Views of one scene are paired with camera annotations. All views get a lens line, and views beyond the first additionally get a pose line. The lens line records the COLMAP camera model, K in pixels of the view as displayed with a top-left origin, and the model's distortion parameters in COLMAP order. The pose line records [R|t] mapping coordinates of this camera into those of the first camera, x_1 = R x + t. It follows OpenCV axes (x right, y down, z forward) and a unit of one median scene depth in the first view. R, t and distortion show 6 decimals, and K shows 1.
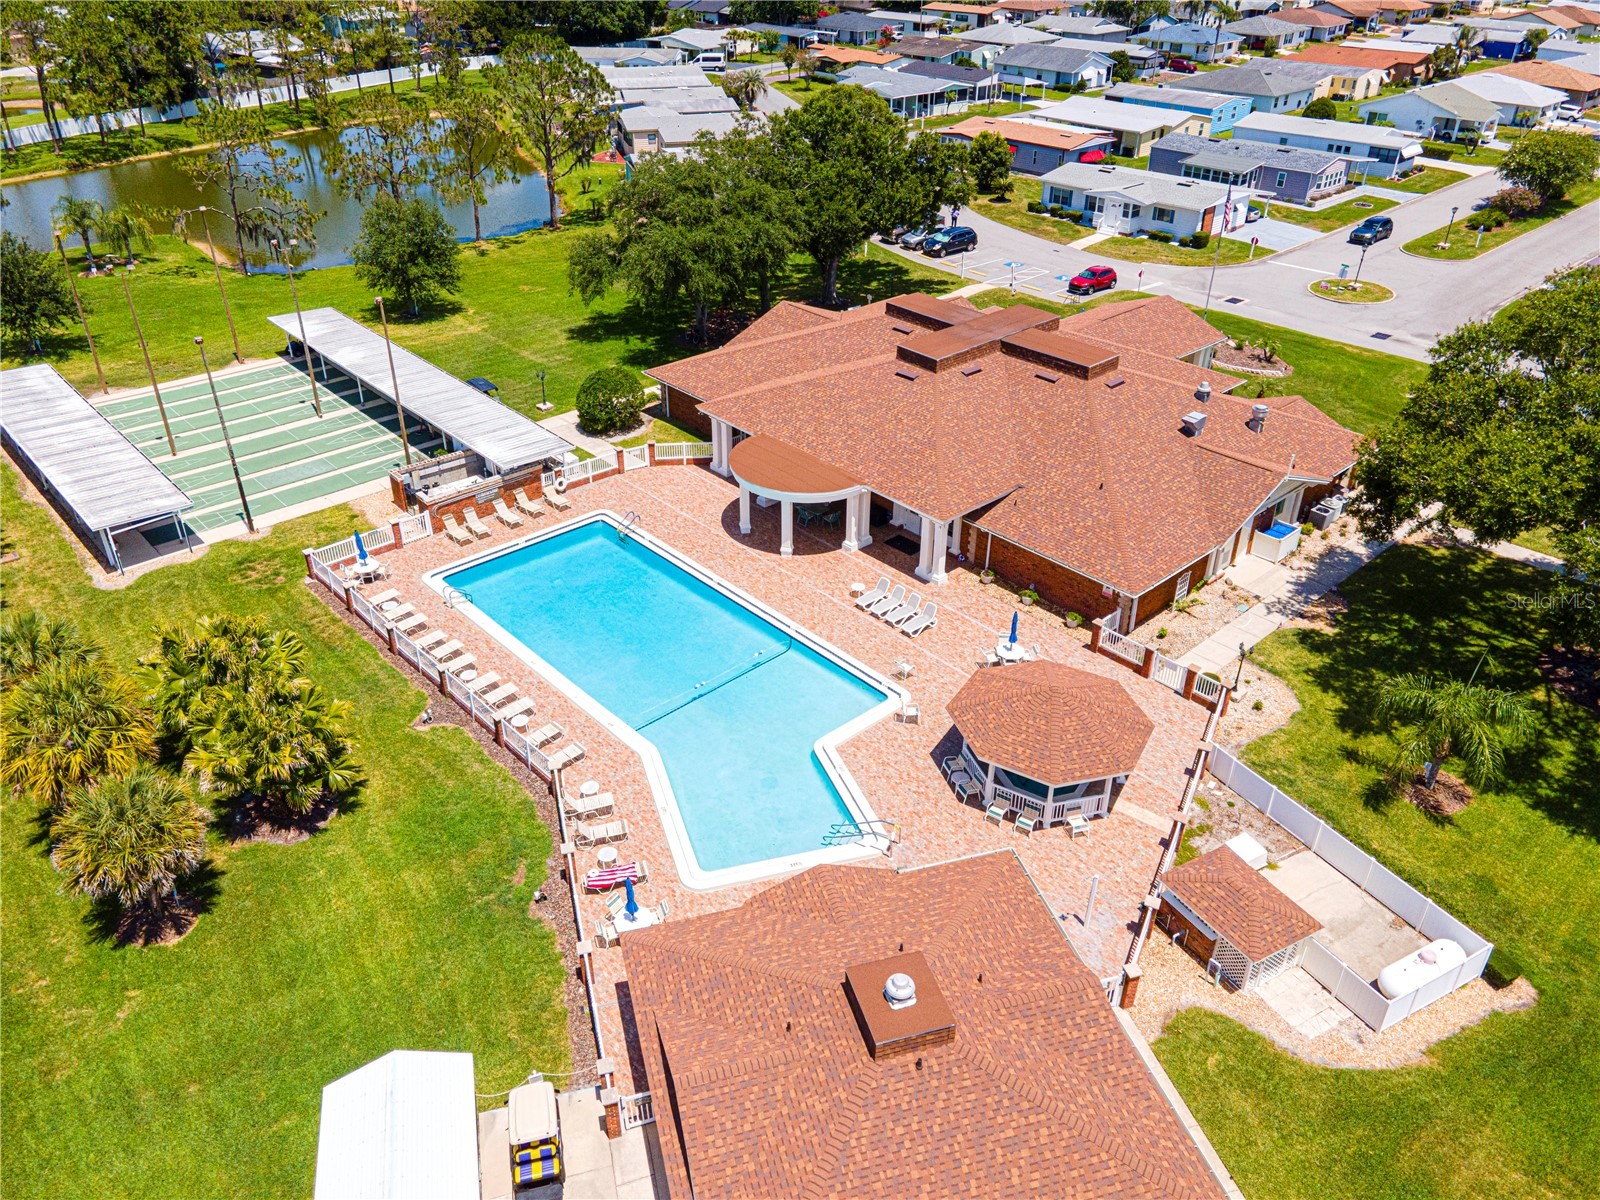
lens RADIAL K [[1220.5, 0, 809.1], [0, 1220.5, 646.2], [0, 0, 1]] dist [-0.023984, 0.149007]
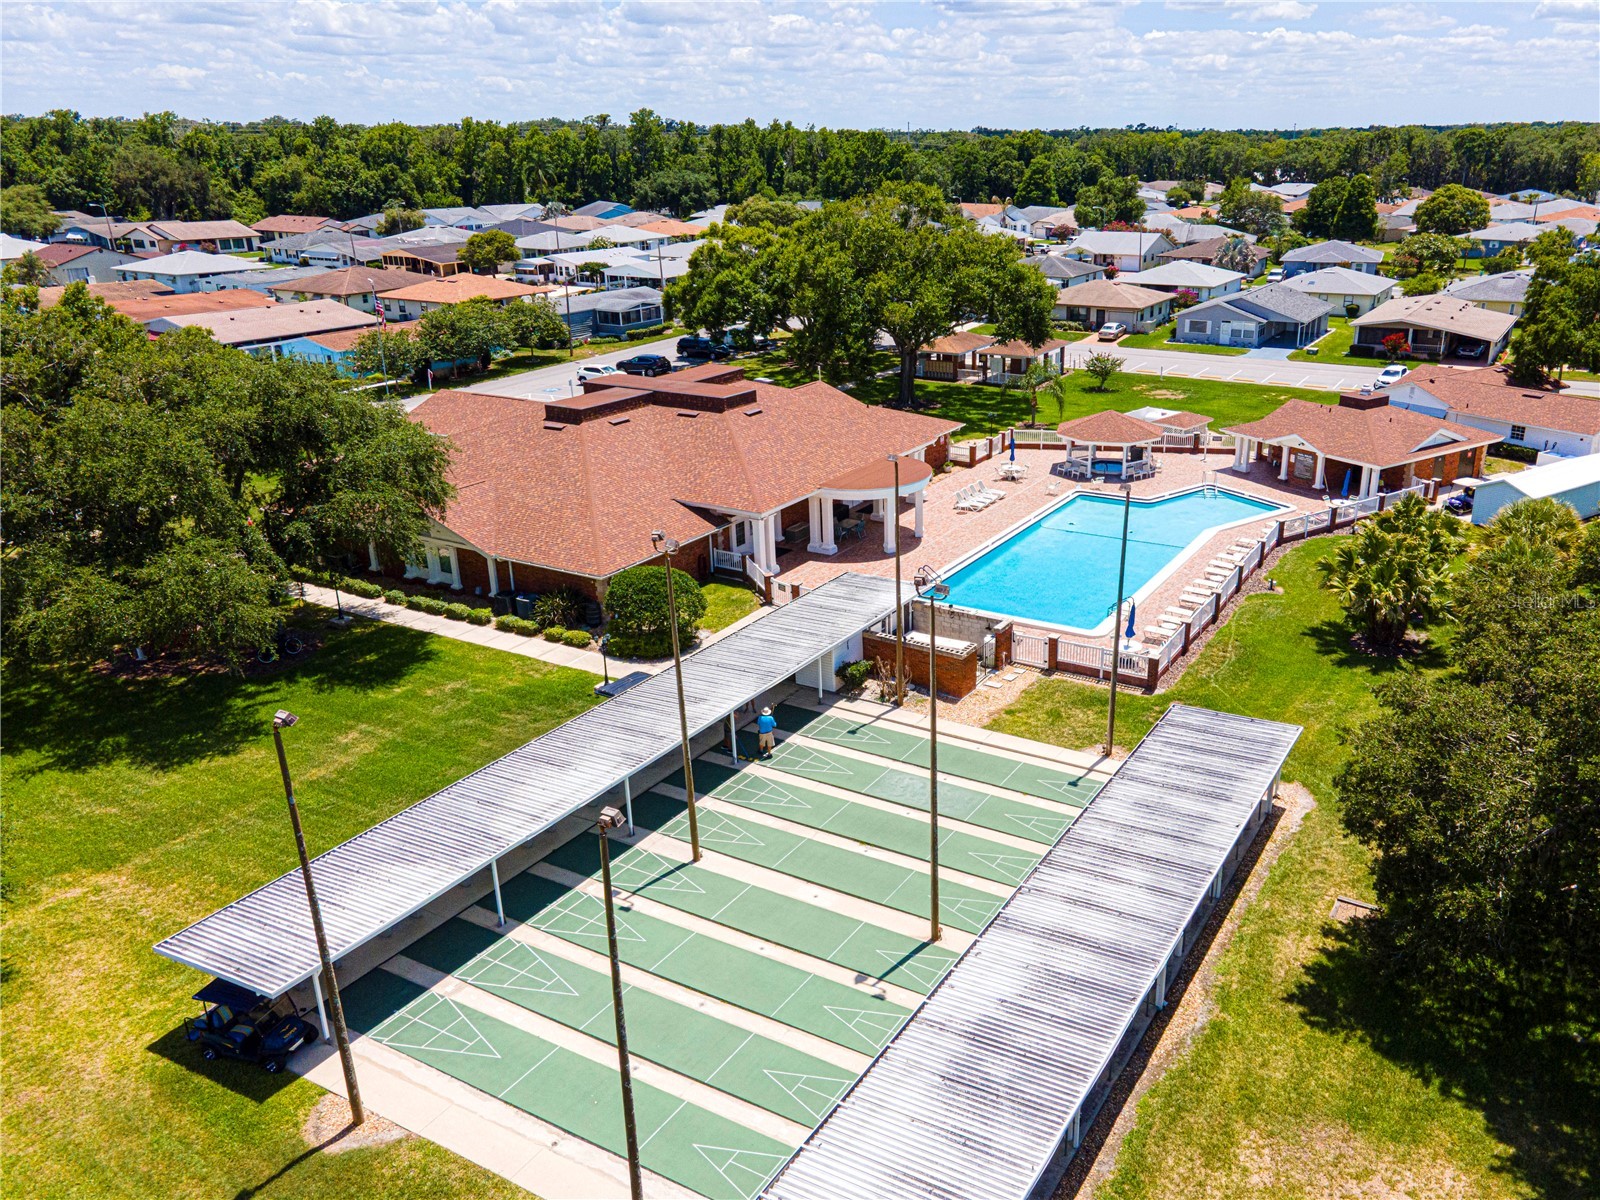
lens RADIAL K [[1220.5, 0, 809.1], [0, 1220.5, 646.2], [0, 0, 1]] dist [-0.023984, 0.149007]
pose [[-0.287029, -0.372987, 0.882324, -0.733926], [0.507185, 0.722210, 0.470294, -0.415055], [-0.812637, 0.582489, -0.018122, 0.788625]]
